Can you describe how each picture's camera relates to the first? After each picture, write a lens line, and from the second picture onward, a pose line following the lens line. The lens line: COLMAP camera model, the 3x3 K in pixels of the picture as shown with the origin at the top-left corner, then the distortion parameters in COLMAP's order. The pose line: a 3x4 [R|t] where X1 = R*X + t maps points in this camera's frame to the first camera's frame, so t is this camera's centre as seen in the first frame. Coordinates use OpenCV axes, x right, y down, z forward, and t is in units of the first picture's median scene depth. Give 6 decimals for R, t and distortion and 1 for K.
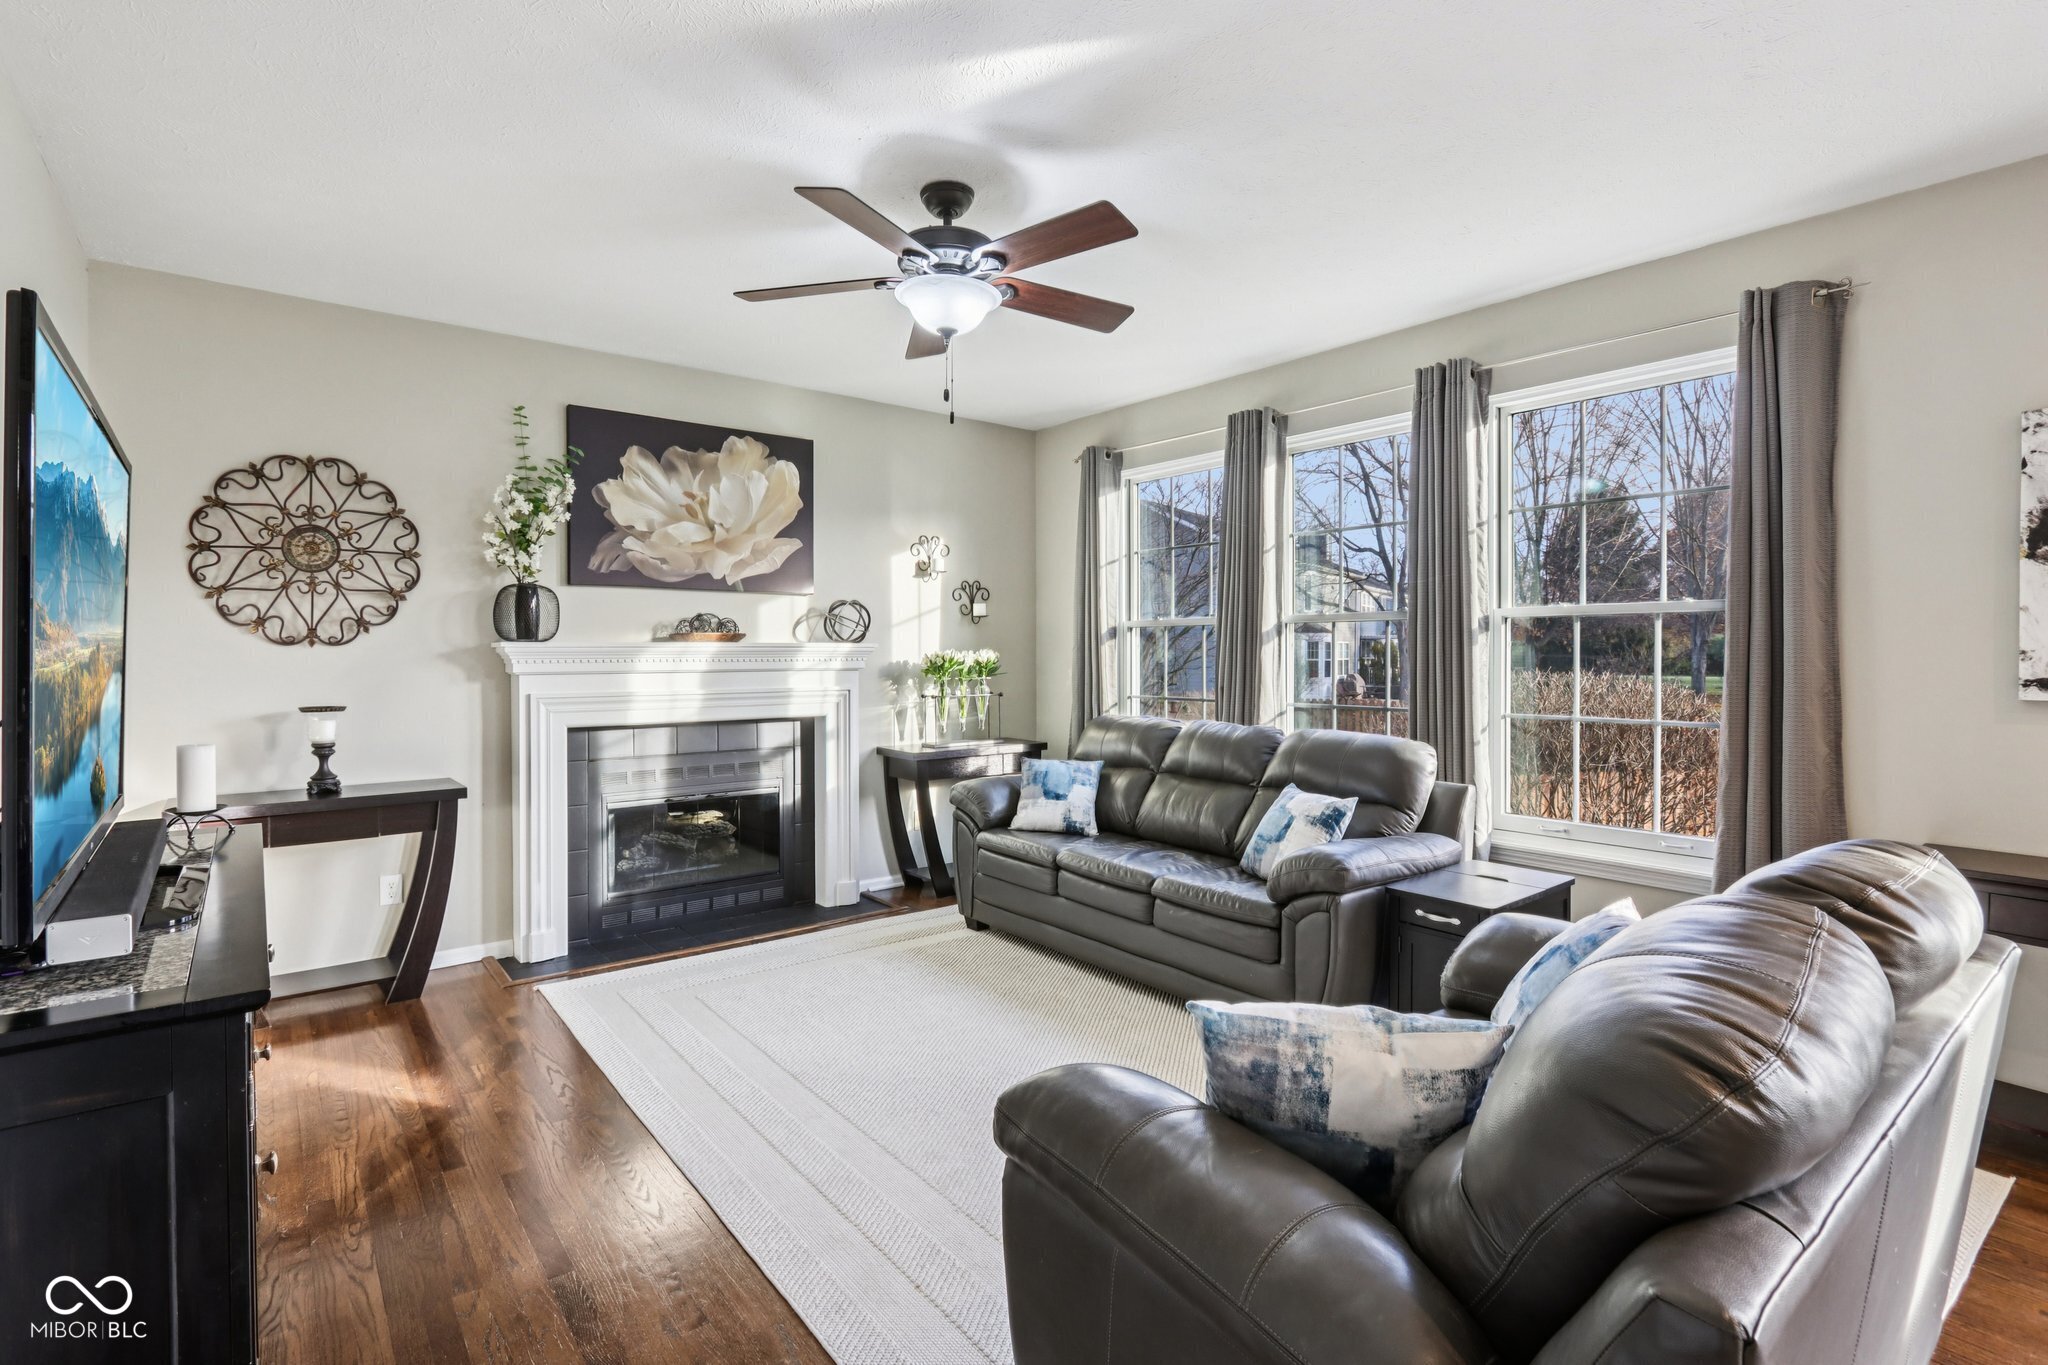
lens RADIAL K [[952.9, 0, 1015.1], [0, 952.9, 665.6], [0, 0, 1]] dist [-0.020051, 0.001533]
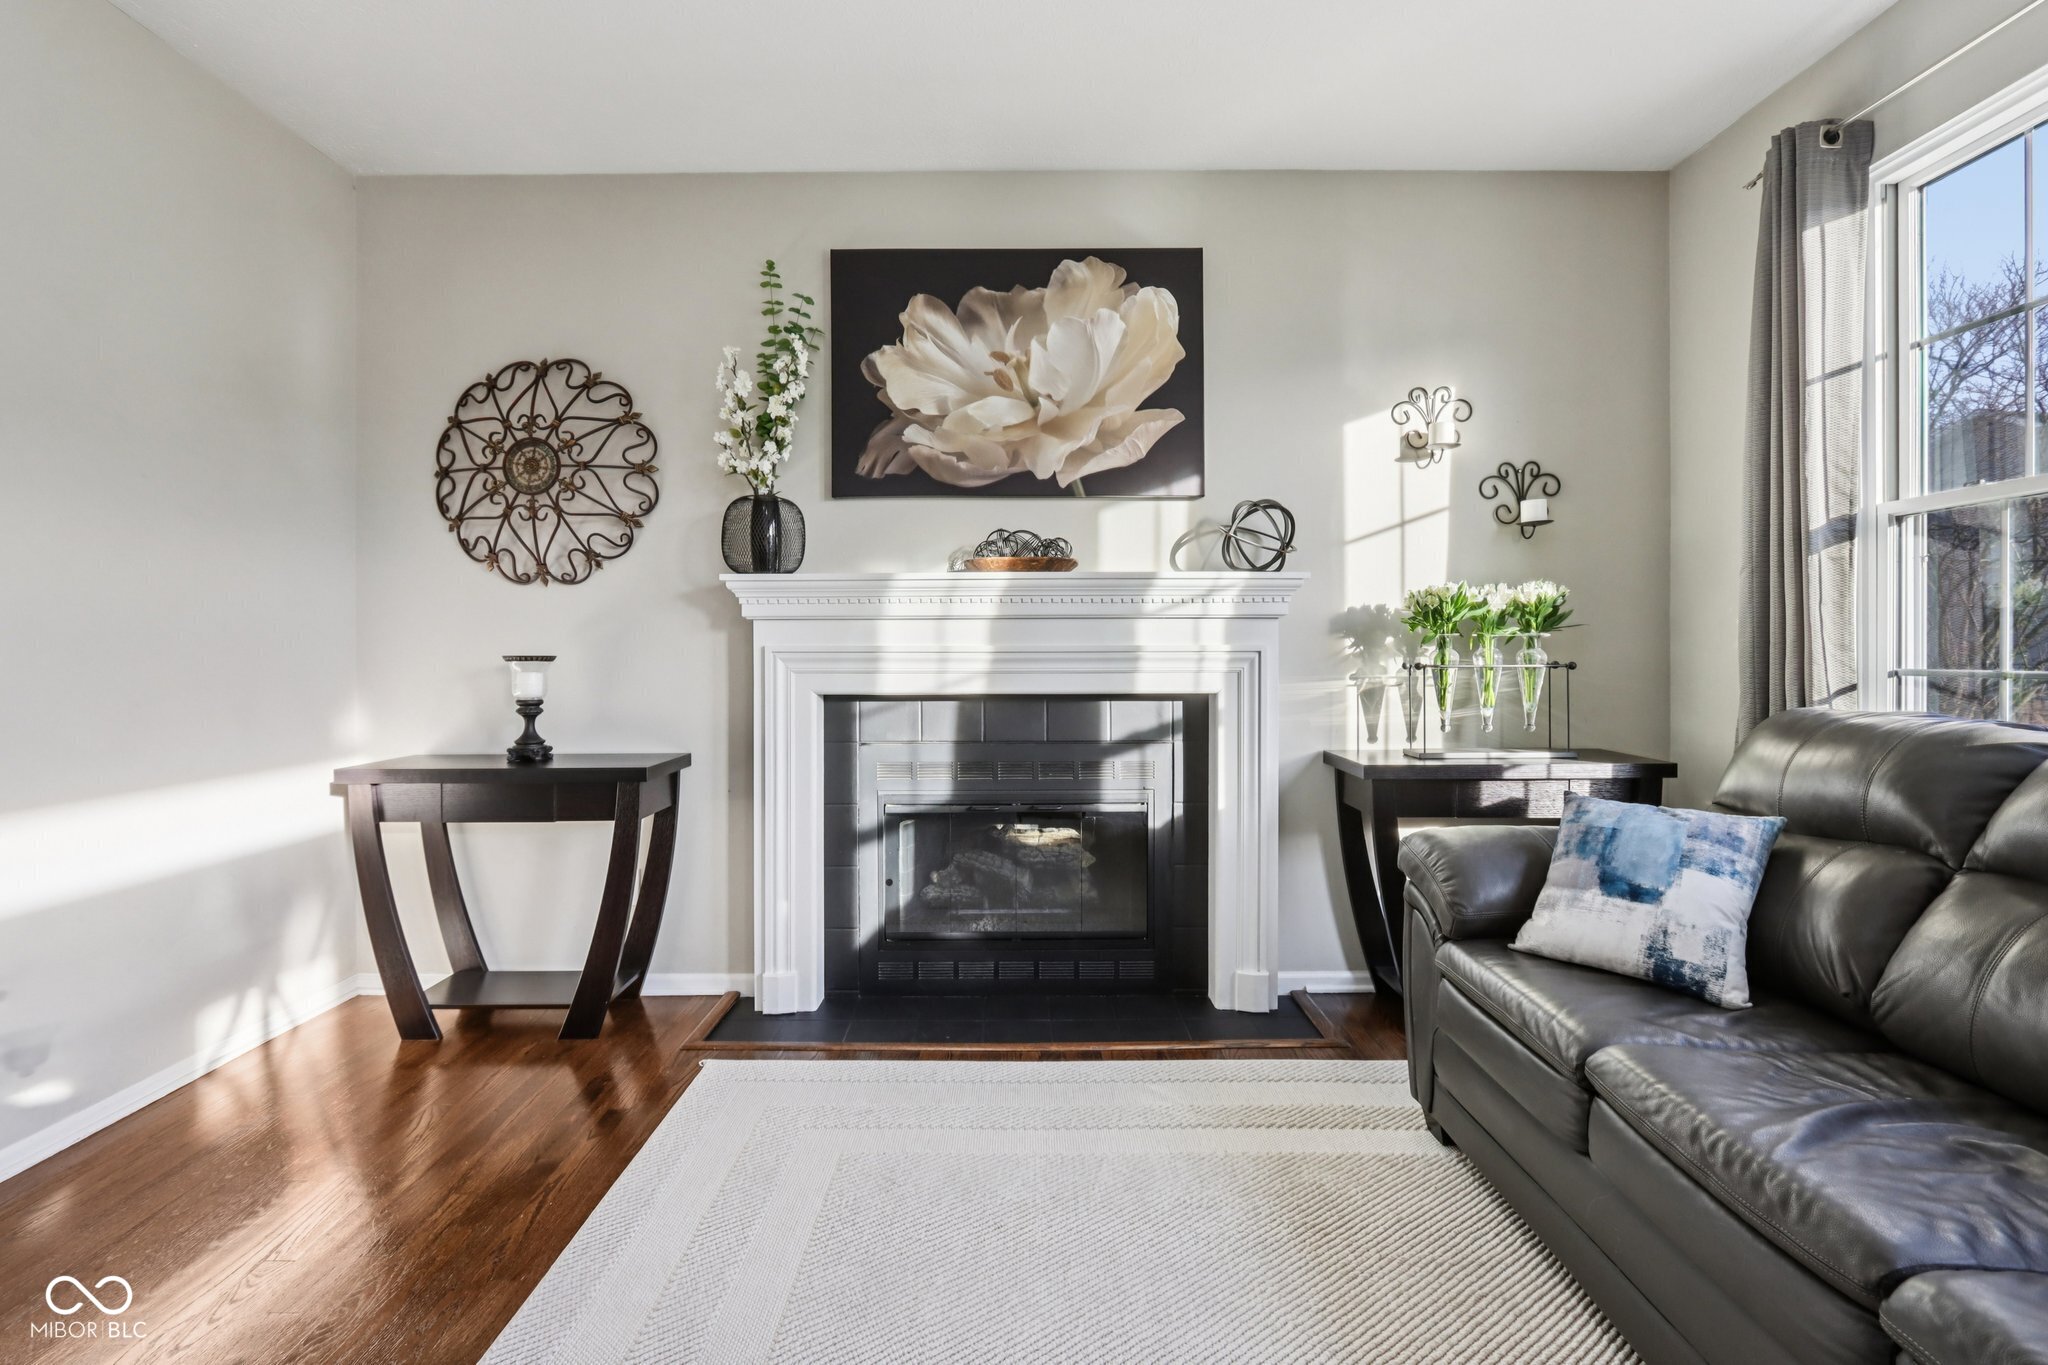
lens RADIAL K [[952.9, 0, 1017.9], [0, 952.9, 659.0], [0, 0, 1]] dist [-0.020051, 0.001533]
pose [[0.779577, 0.003308, -0.626298, 0.092225], [-0.006117, 0.999979, -0.002332, 0.037174], [0.626276, 0.005649, 0.779581, 0.501950]]
